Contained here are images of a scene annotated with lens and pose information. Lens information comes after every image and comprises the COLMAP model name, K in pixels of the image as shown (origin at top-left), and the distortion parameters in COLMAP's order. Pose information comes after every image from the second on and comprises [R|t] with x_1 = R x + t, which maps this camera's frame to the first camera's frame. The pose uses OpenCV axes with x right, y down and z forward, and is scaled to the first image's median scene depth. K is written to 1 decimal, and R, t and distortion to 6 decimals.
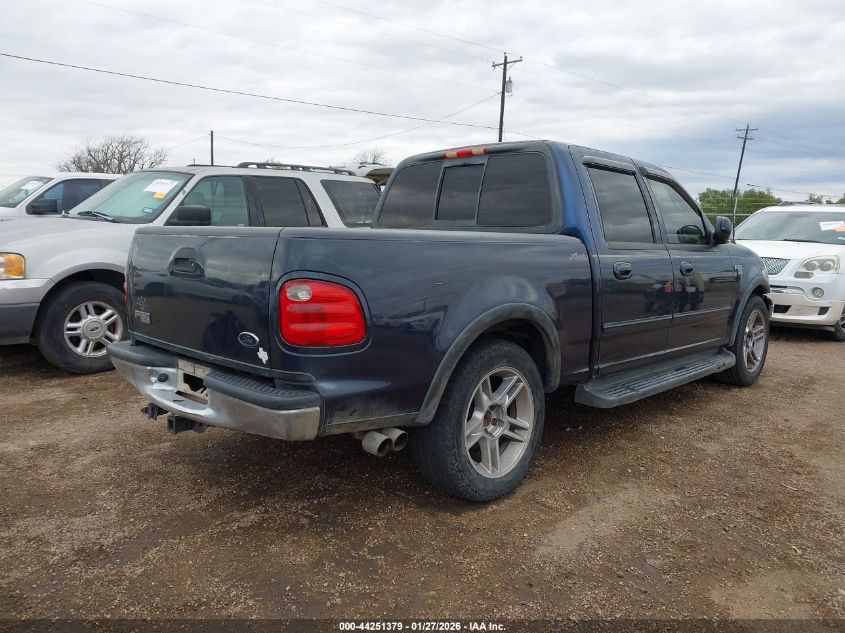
lens RADIAL K [[656.9, 0, 421.7], [0, 656.9, 318.5], [0, 0, 1]] dist [-0.008240, -0.003198]
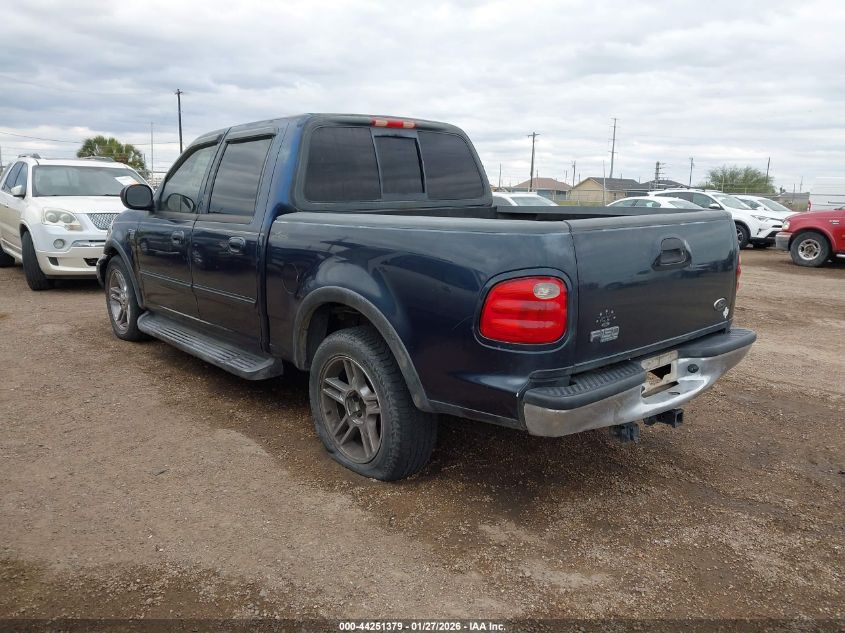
lens RADIAL K [[656.9, 0, 421.4], [0, 656.9, 314.7], [0, 0, 1]] dist [-0.008240, -0.003198]
pose [[0.075059, -0.200015, 0.976914, -1.030937], [0.117318, 0.974645, 0.190537, -0.170690], [-0.990254, 0.100308, 0.096621, 0.976605]]
